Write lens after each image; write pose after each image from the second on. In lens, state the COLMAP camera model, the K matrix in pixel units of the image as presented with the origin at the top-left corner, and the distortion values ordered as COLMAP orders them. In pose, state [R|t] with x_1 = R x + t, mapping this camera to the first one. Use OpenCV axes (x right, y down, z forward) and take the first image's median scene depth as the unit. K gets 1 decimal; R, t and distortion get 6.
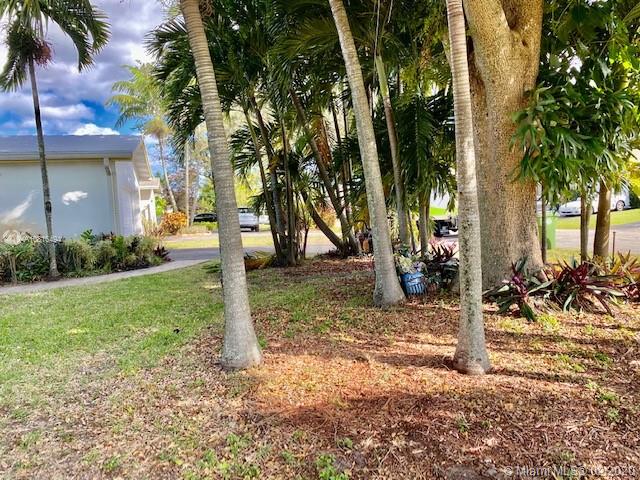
lens RADIAL K [[489.1, 0, 319.7], [0, 489.1, 238.4], [0, 0, 1]] dist [0.018917, -0.004020]
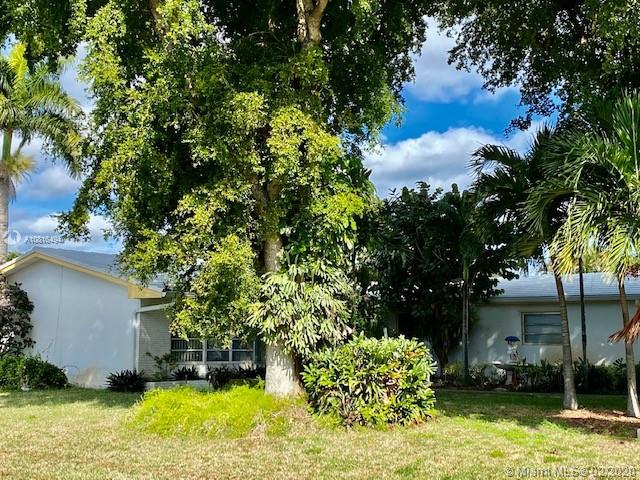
lens RADIAL K [[910.1, 0, 320.0], [0, 910.1, 240.0], [0, 0, 1]] dist [0.104467, -0.075049]
pose [[0.571744, -0.037833, -0.819559, 1.069107], [-0.092383, 0.989614, -0.110132, 0.012469], [0.815214, 0.138681, 0.562311, -1.013368]]
